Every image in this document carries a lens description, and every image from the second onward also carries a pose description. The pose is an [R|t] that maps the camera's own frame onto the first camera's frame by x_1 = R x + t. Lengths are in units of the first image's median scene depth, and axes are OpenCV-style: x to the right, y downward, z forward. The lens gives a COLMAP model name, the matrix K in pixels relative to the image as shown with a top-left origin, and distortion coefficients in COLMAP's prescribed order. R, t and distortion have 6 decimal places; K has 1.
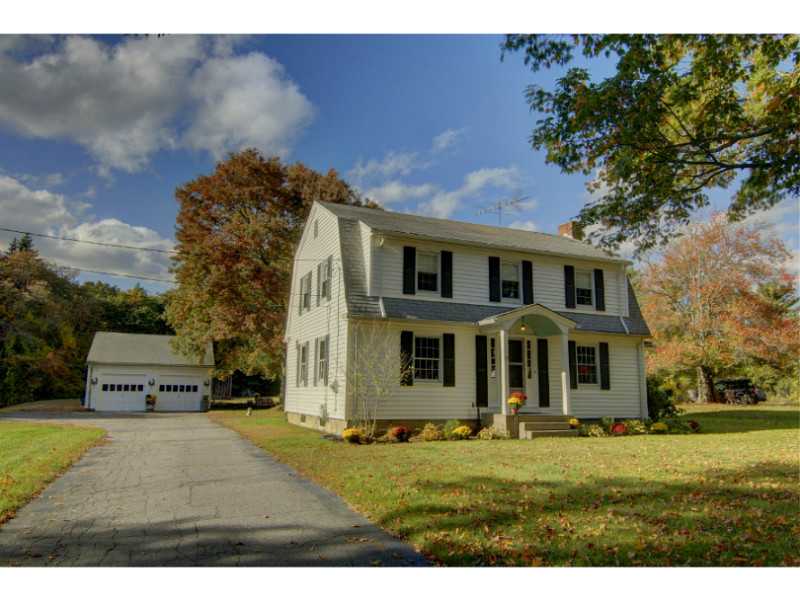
lens RADIAL K [[554.6, 0, 400.0], [0, 554.6, 300.0], [0, 0, 1]] dist [-0.006096, -0.004084]
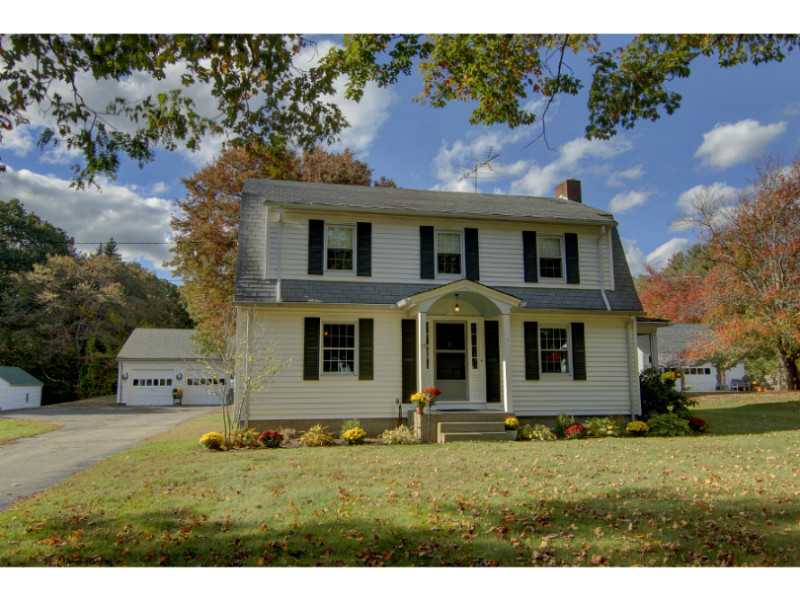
lens RADIAL K [[558.2, 0, 400.0], [0, 558.2, 300.0], [0, 0, 1]] dist [0.004330, 0.001112]
pose [[0.981453, -0.041191, -0.187225, 0.285022], [0.045349, 0.998809, 0.017976, 0.018128], [0.186262, -0.026133, 0.982152, 0.155410]]
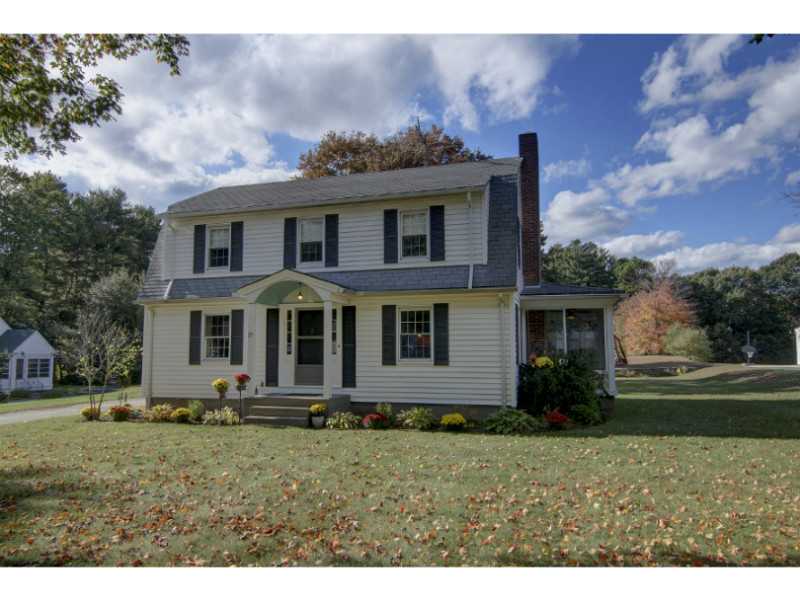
lens RADIAL K [[574.1, 0, 400.2], [0, 574.1, 320.0], [0, 0, 1]] dist [-0.000799, -0.000324]
pose [[0.777195, -0.061243, -0.626272, 0.863113], [0.111587, 0.992893, 0.041384, 0.065403], [0.619286, -0.102047, 0.778506, 0.386937]]
